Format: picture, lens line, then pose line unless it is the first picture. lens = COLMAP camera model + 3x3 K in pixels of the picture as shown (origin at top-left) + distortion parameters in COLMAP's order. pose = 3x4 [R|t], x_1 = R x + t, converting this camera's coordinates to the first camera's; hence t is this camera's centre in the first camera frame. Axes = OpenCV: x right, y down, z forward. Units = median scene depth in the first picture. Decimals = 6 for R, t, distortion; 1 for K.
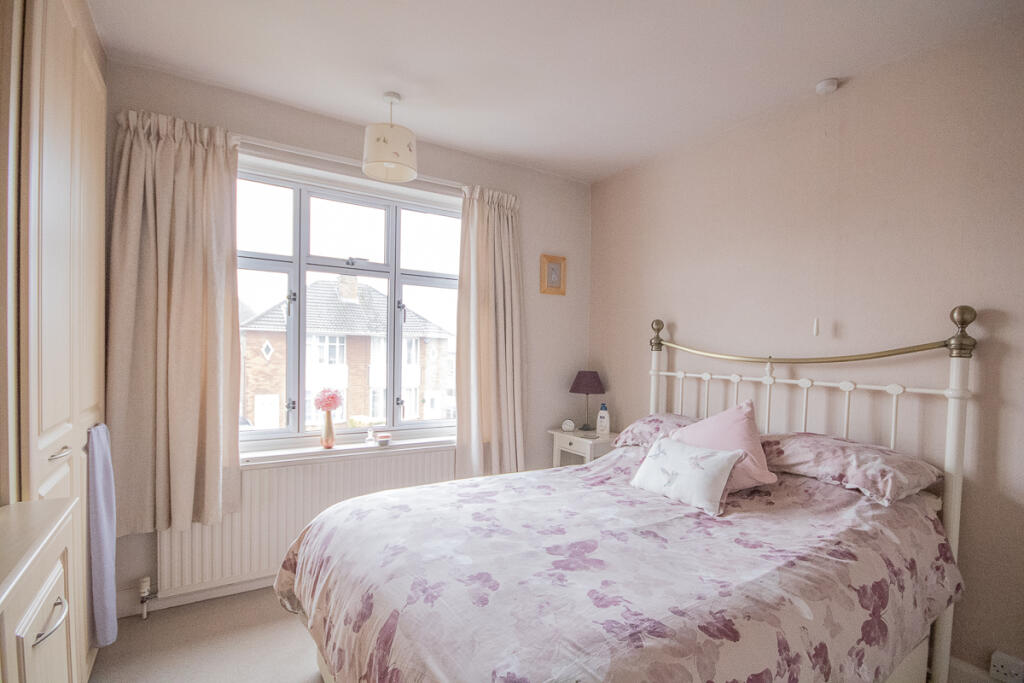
lens RADIAL K [[491.8, 0, 513.0], [0, 491.8, 365.7], [0, 0, 1]] dist [-0.000923, 0.000108]
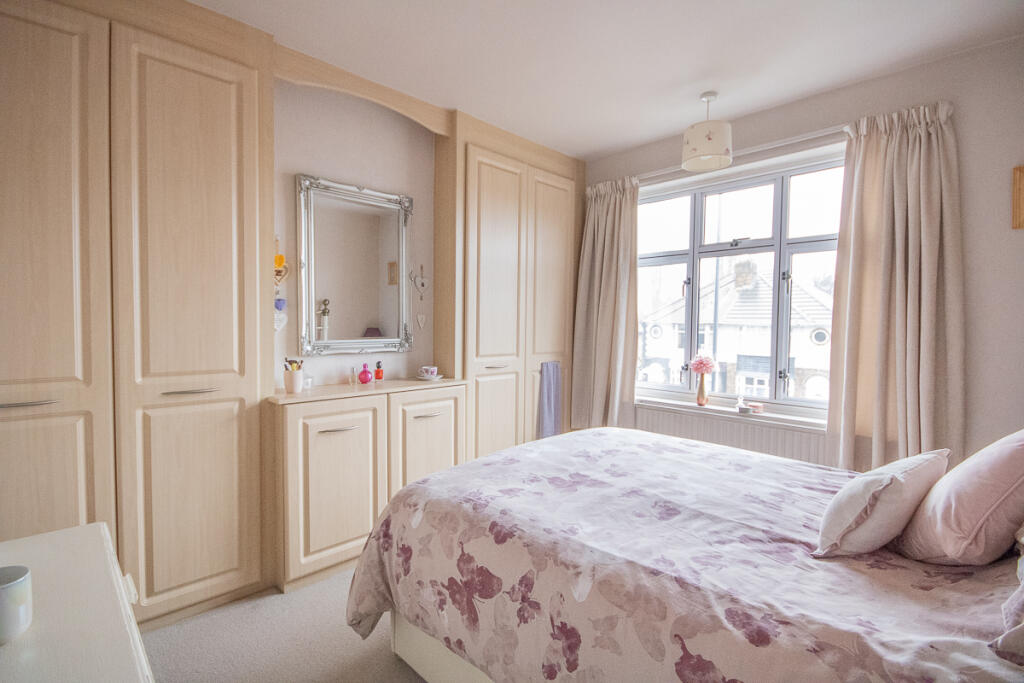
lens RADIAL K [[475.0, 0, 512.0], [0, 475.0, 341.5], [0, 0, 1]] dist [-0.002019, -0.000301]
pose [[0.200206, 0.017129, -0.979604, 0.801059], [-0.035460, 0.999319, 0.010227, 0.021701], [0.979112, 0.032690, 0.200677, 0.389505]]
